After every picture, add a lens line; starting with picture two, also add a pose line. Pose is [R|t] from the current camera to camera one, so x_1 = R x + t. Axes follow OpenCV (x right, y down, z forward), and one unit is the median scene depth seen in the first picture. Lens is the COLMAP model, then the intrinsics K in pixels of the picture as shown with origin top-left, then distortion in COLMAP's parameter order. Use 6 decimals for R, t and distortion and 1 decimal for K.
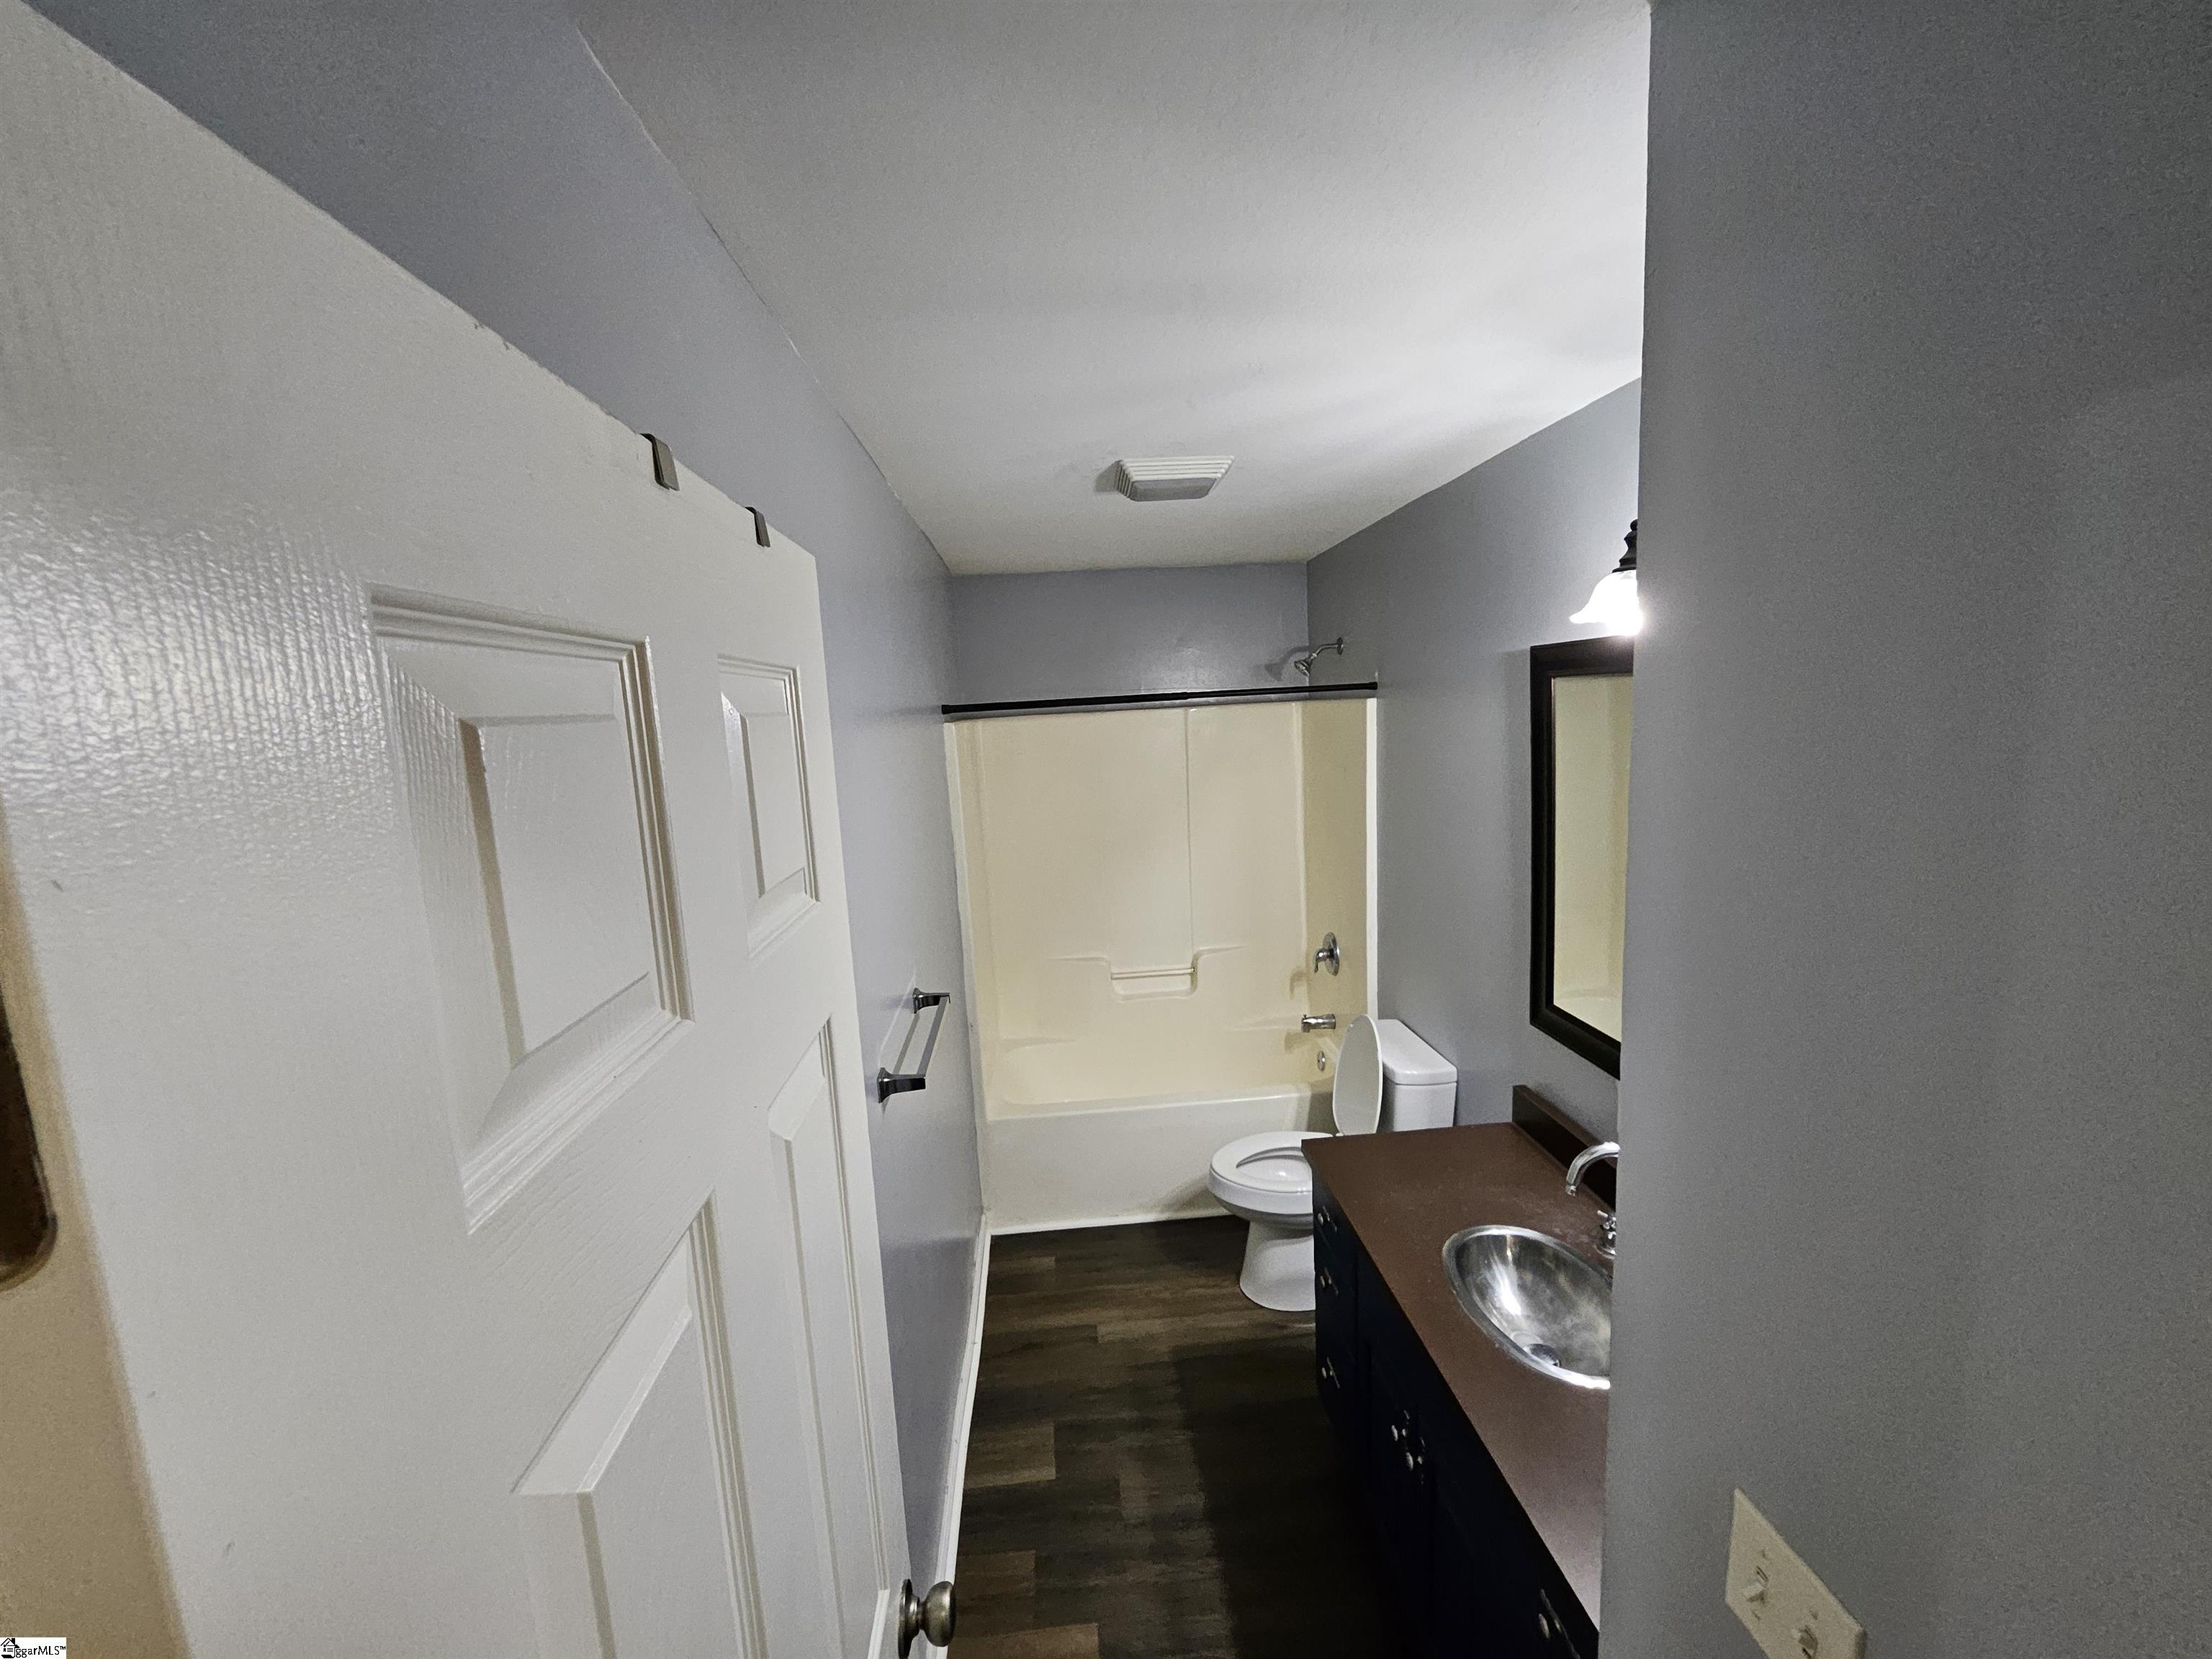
lens RADIAL K [[875.9, 0, 1100.7], [0, 875.9, 824.1], [0, 0, 1]] dist [-0.004461, 0.001764]
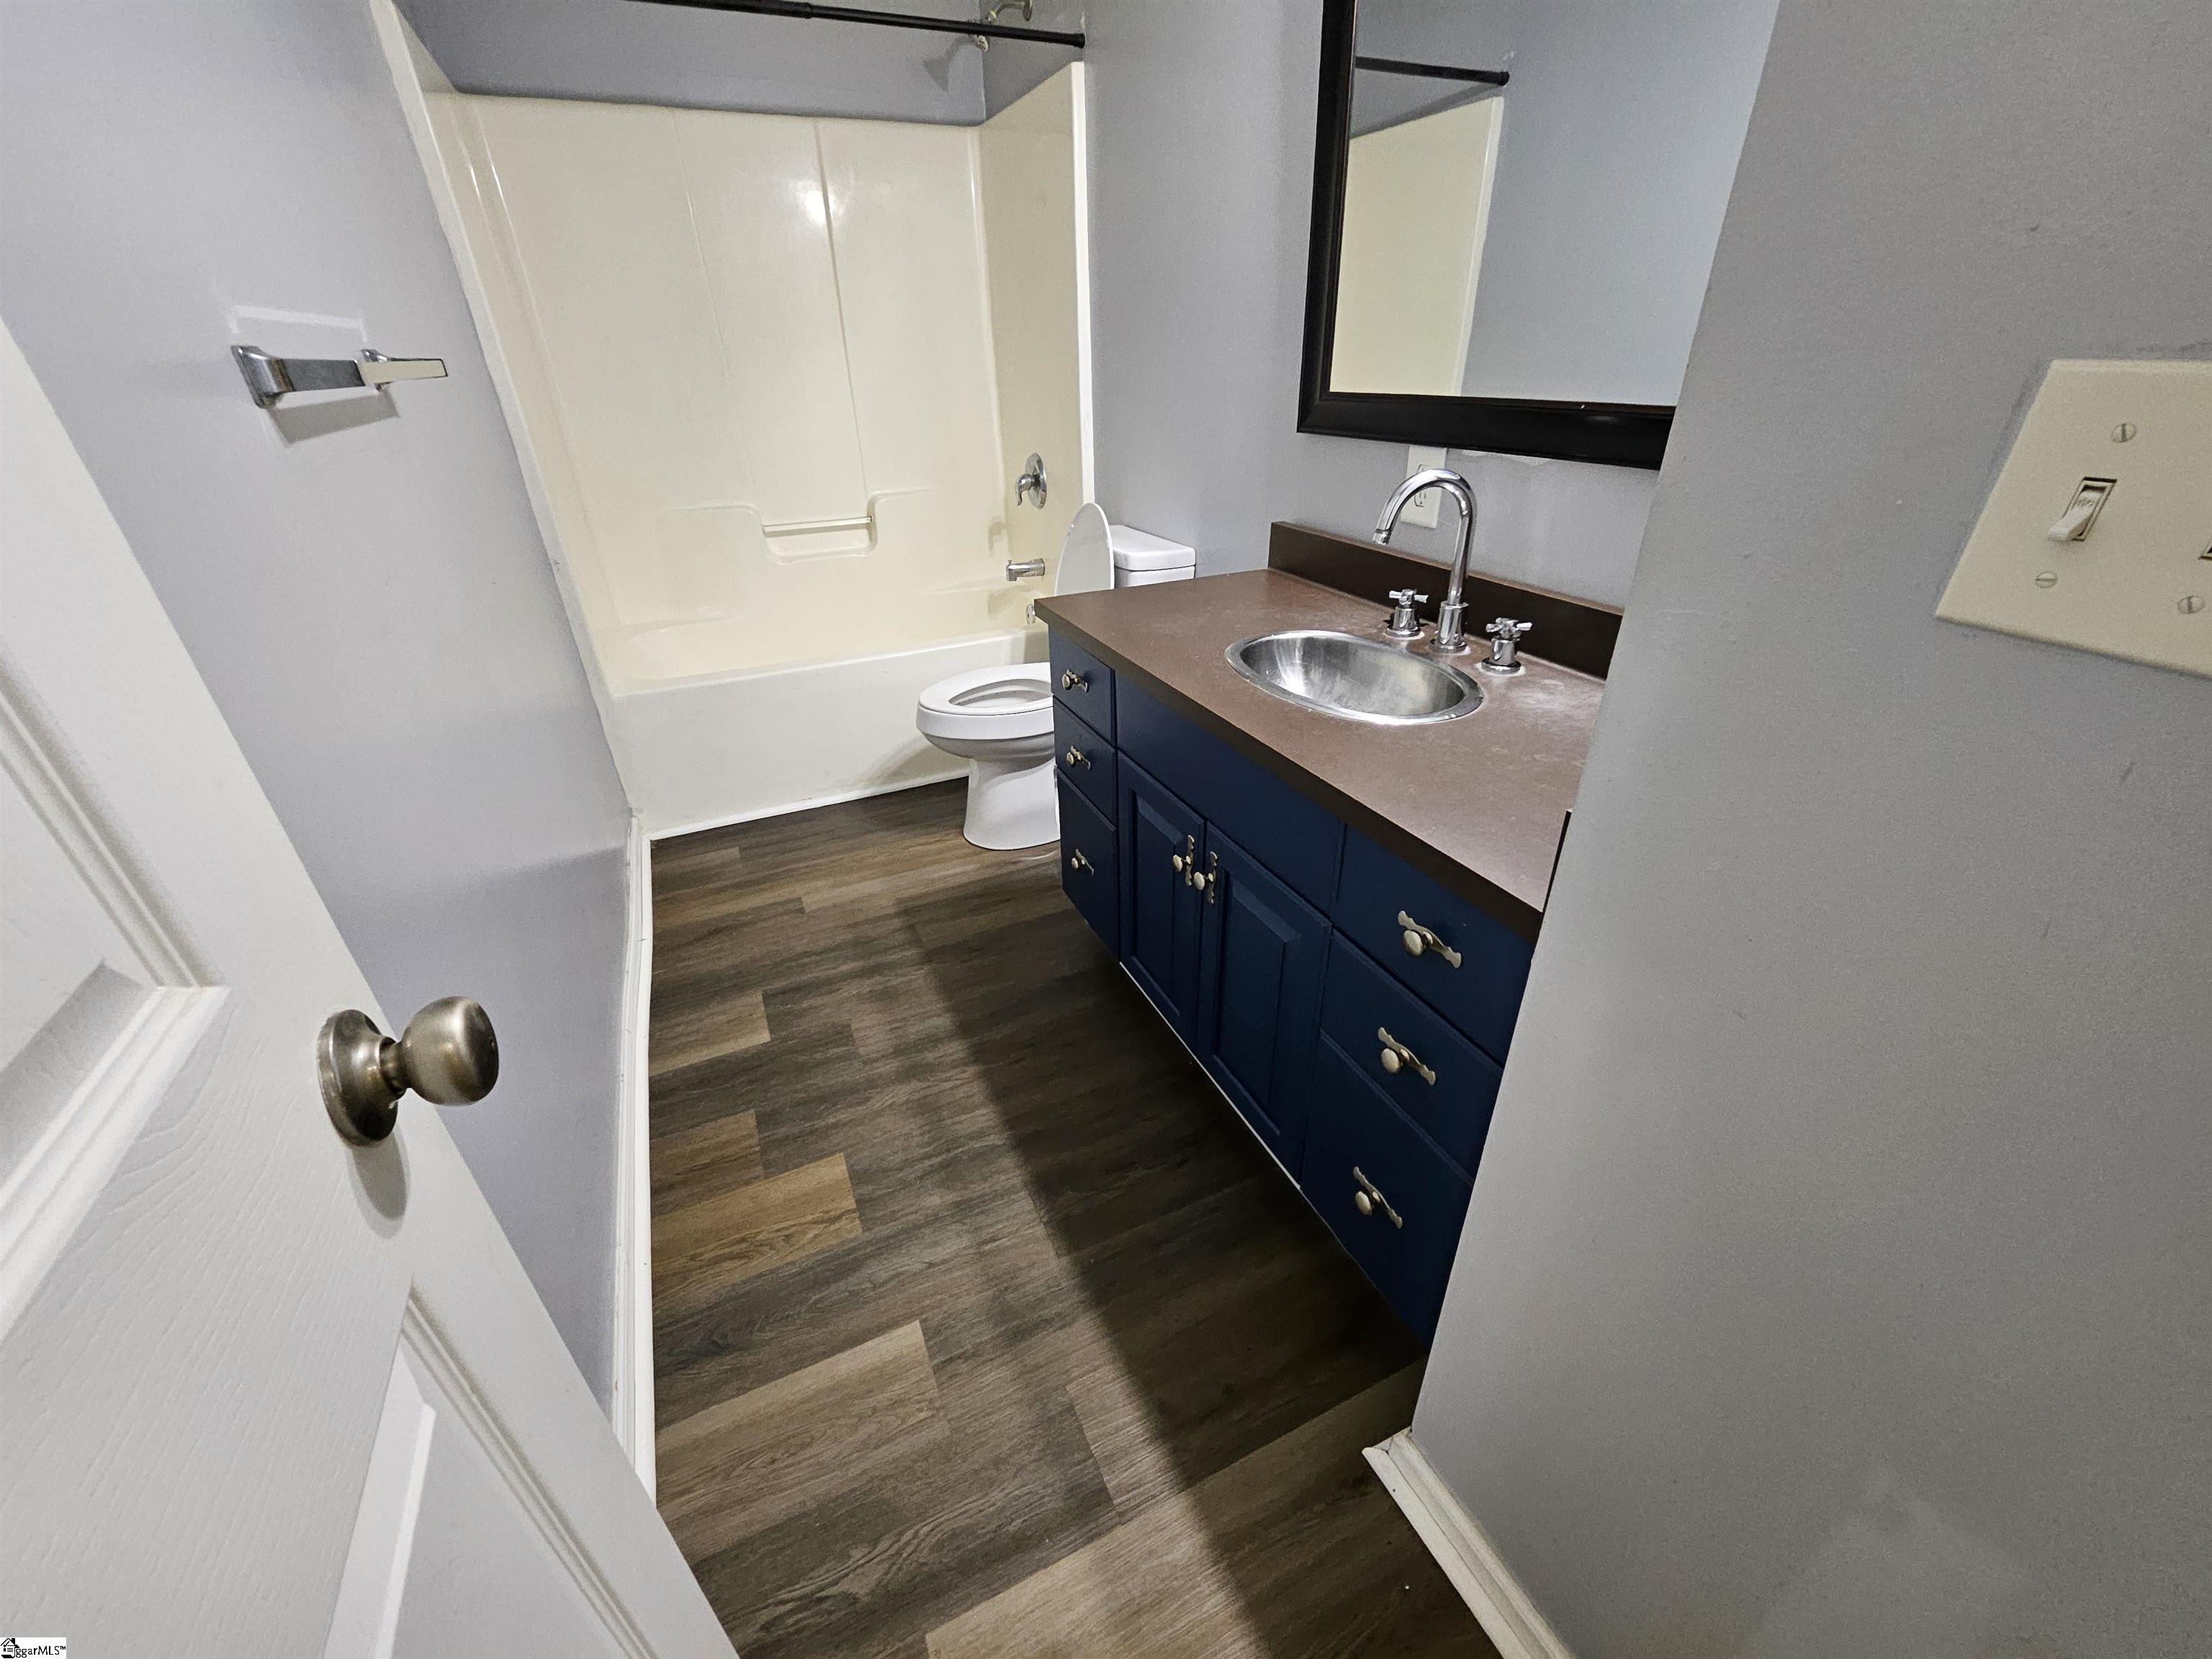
lens RADIAL K [[875.9, 0, 1111.6], [0, 875.9, 831.2], [0, 0, 1]] dist [-0.004461, 0.001764]
pose [[0.929970, -0.147776, 0.336628, -0.000809], [0.020663, 0.935219, 0.353467, 0.224731], [-0.367055, -0.321758, 0.872779, 0.181706]]
